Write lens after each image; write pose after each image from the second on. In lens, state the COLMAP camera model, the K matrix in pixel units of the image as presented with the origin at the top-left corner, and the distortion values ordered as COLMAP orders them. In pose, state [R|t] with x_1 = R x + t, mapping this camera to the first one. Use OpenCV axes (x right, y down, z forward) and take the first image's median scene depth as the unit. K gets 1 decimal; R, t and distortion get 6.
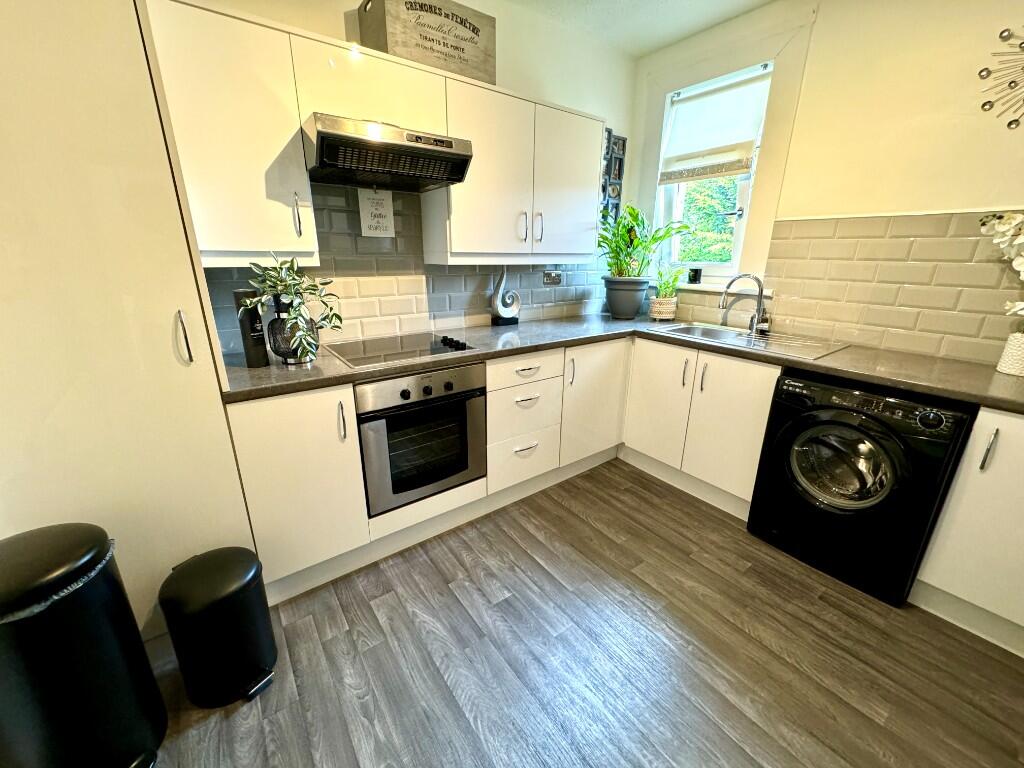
lens RADIAL K [[408.8, 0, 511.0], [0, 408.8, 382.6], [0, 0, 1]] dist [-0.002597, 0.000198]
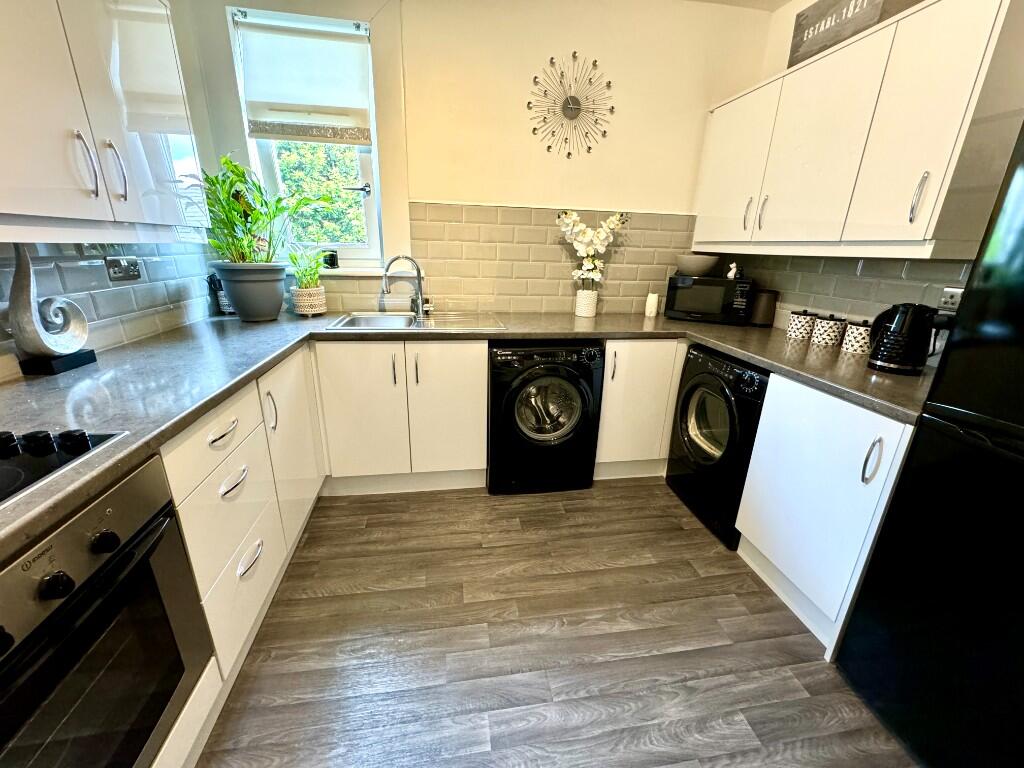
lens RADIAL K [[408.8, 0, 511.0], [0, 408.8, 382.6], [0, 0, 1]] dist [-0.002597, 0.000198]
pose [[0.457263, -0.278122, 0.844724, -0.206931], [0.246034, 0.952331, 0.180369, -0.091124], [-0.854621, 0.125355, 0.503894, 0.332065]]
